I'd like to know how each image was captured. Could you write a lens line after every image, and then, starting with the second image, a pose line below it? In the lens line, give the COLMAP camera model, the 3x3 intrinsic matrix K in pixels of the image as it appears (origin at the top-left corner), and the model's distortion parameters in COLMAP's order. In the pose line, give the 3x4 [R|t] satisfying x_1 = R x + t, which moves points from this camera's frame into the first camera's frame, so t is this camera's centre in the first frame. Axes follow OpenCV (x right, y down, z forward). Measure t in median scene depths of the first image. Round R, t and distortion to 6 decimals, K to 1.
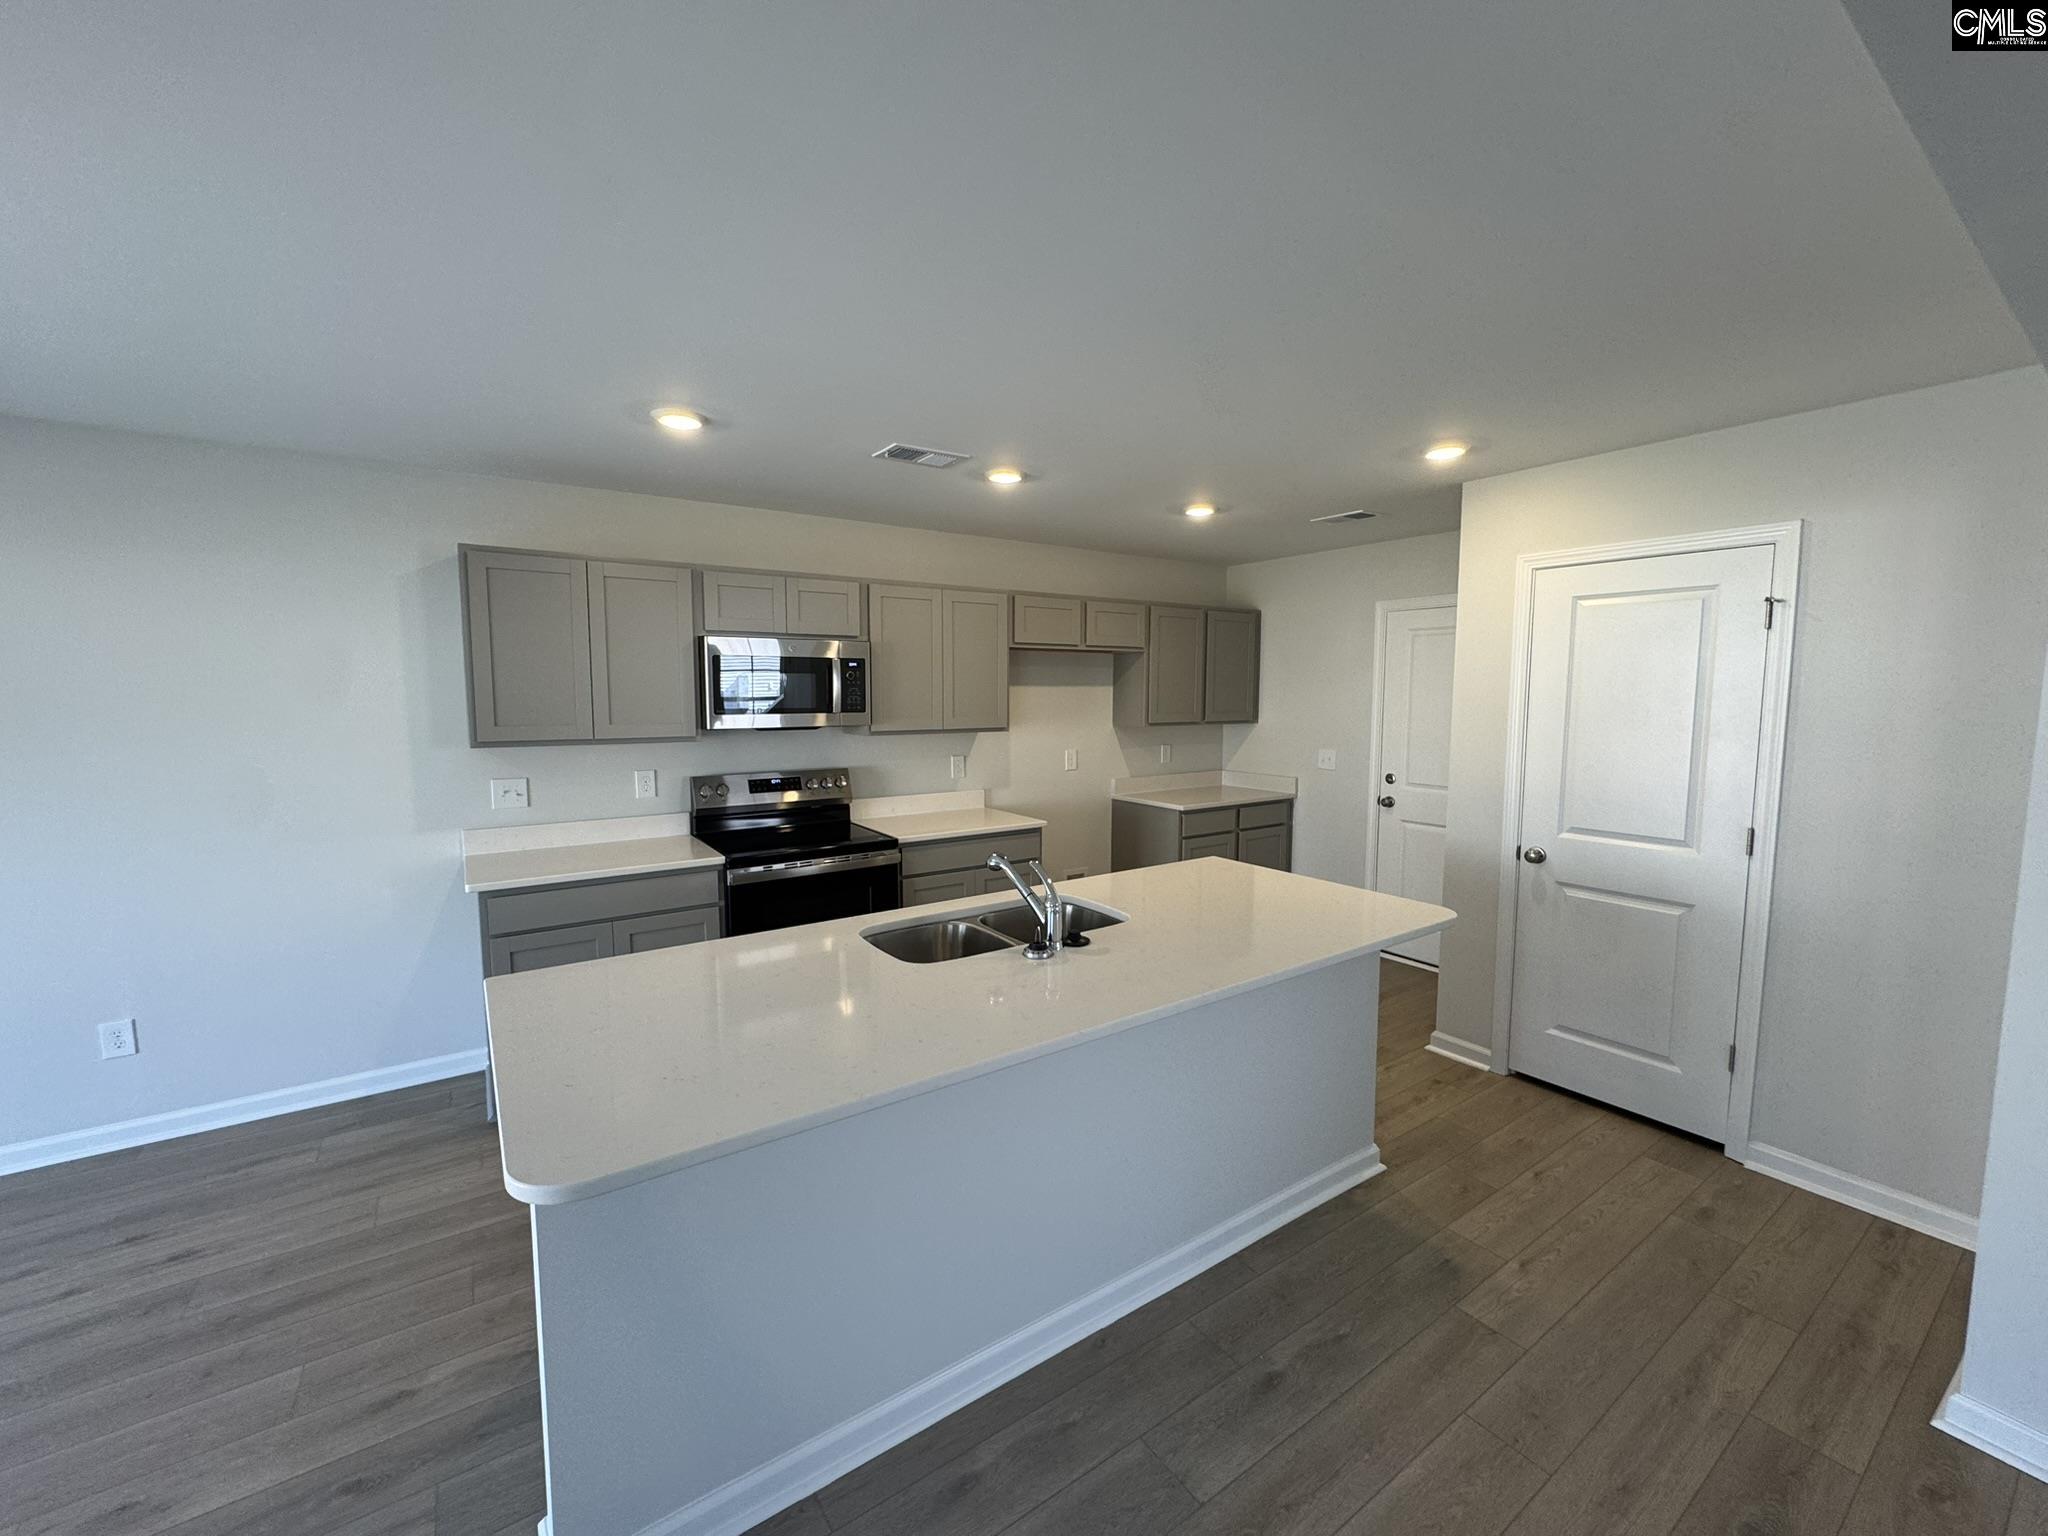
lens RADIAL K [[814.1, 0, 1014.7], [0, 814.1, 760.2], [0, 0, 1]] dist [0.000360, -0.000036]
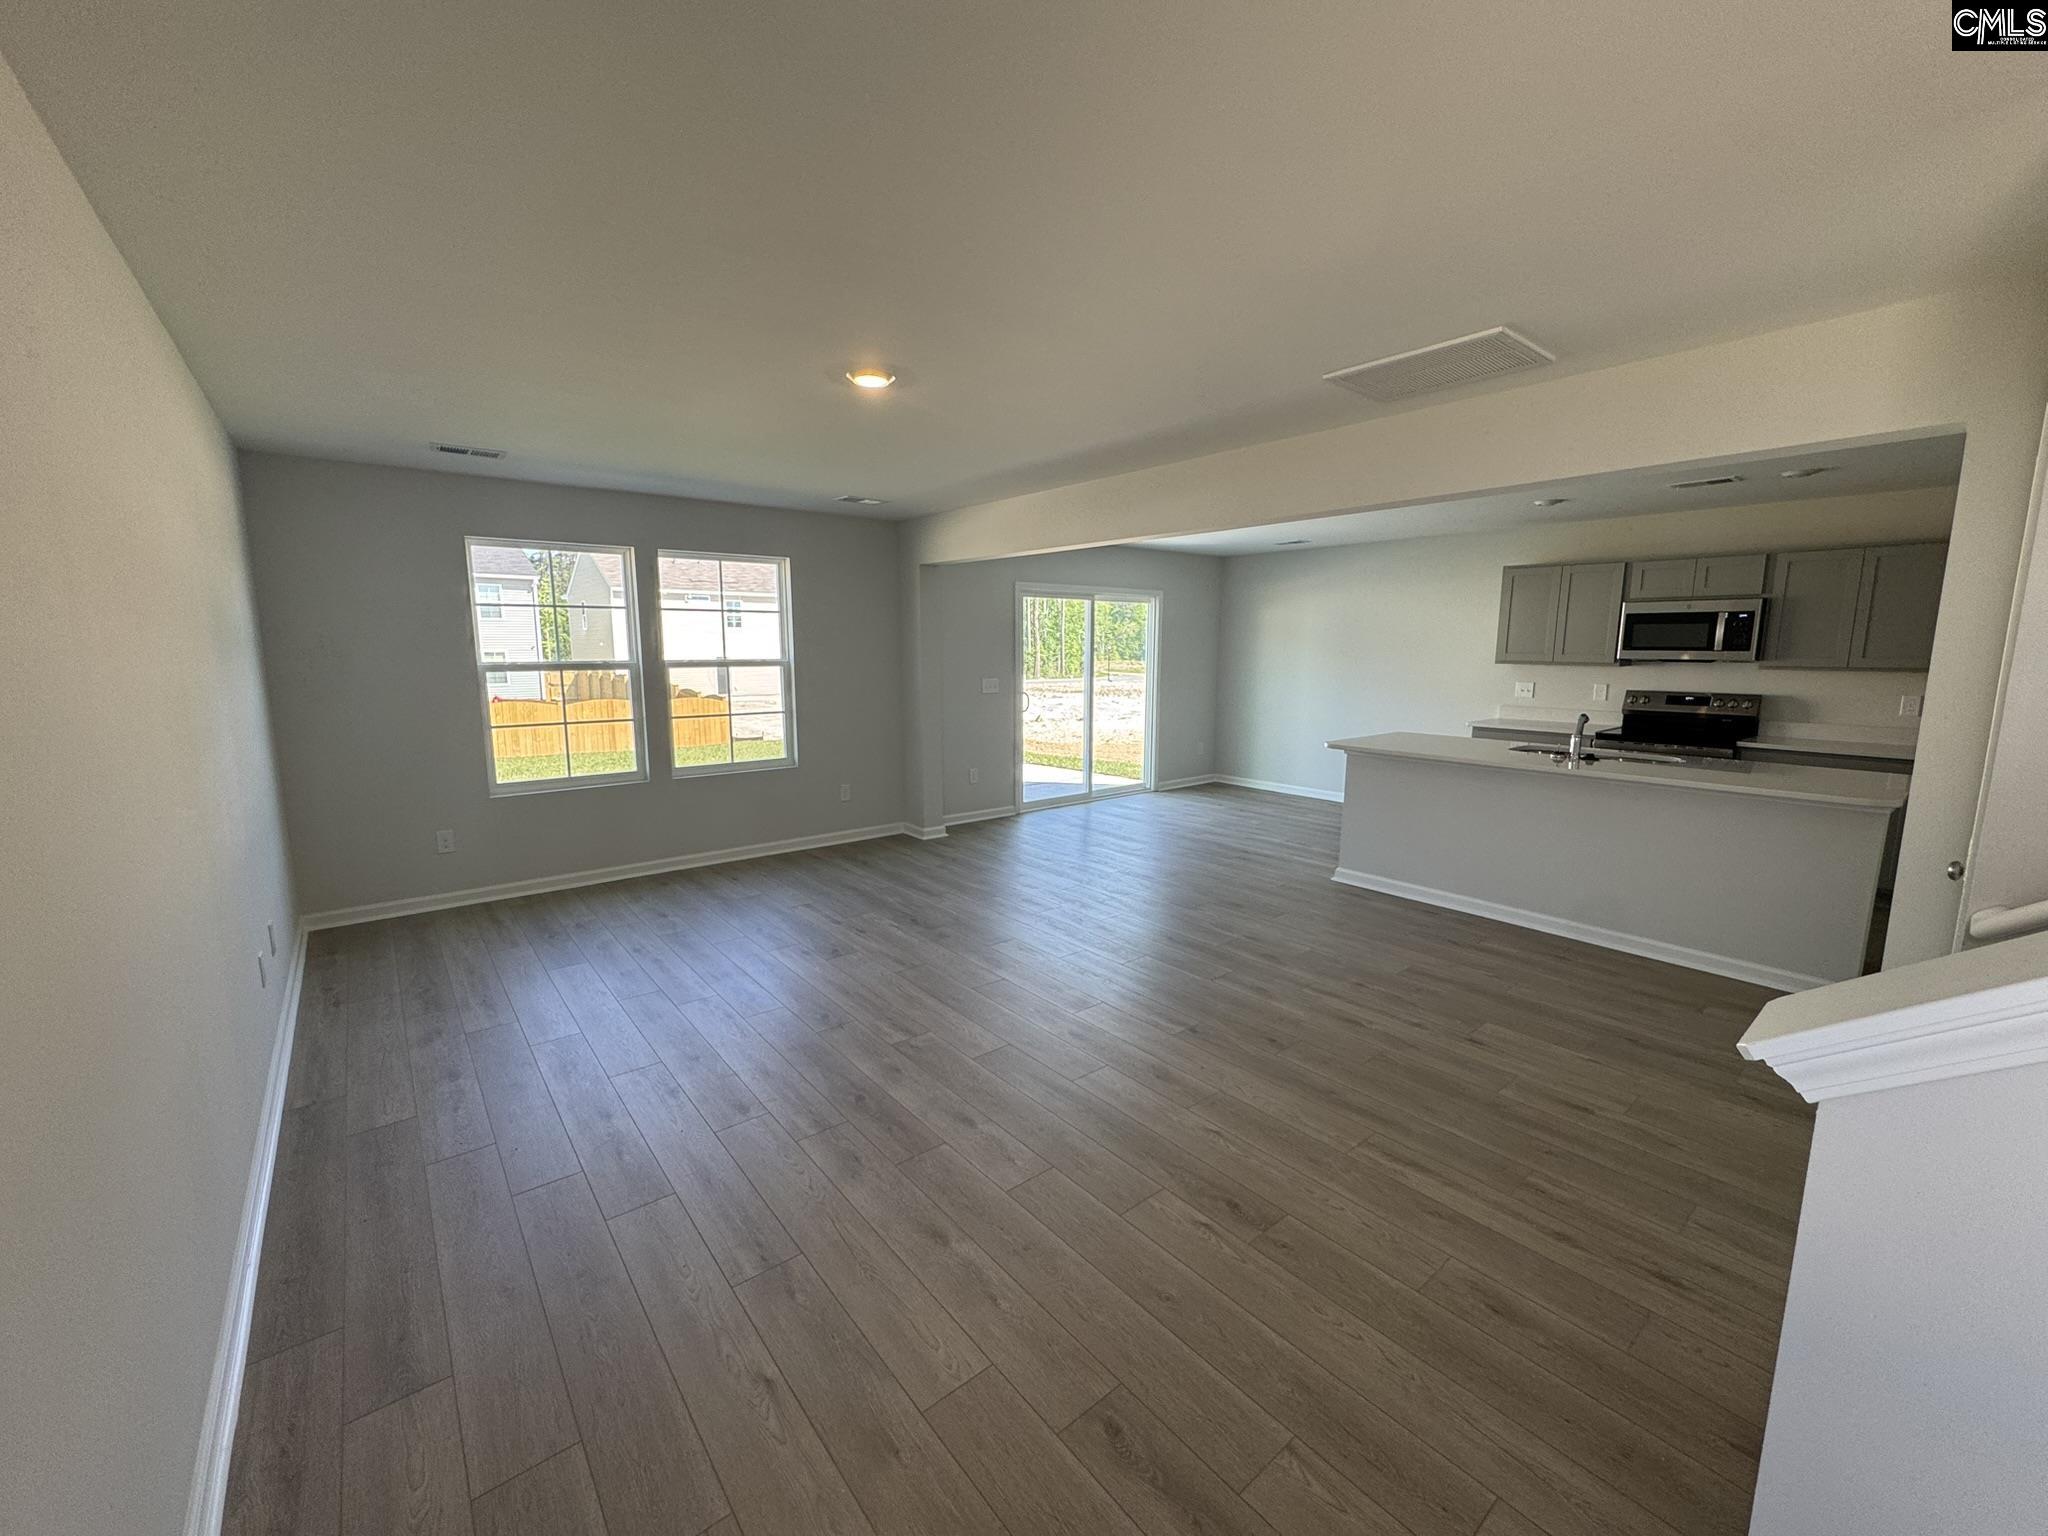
lens RADIAL K [[814.1, 0, 1014.7], [0, 814.1, 760.2], [0, 0, 1]] dist [0.000360, -0.000036]
pose [[0.084408, 0.145733, -0.985716, 1.085351], [-0.090115, 0.986310, 0.138104, 0.044144], [0.992348, 0.077170, 0.096386, -0.328220]]
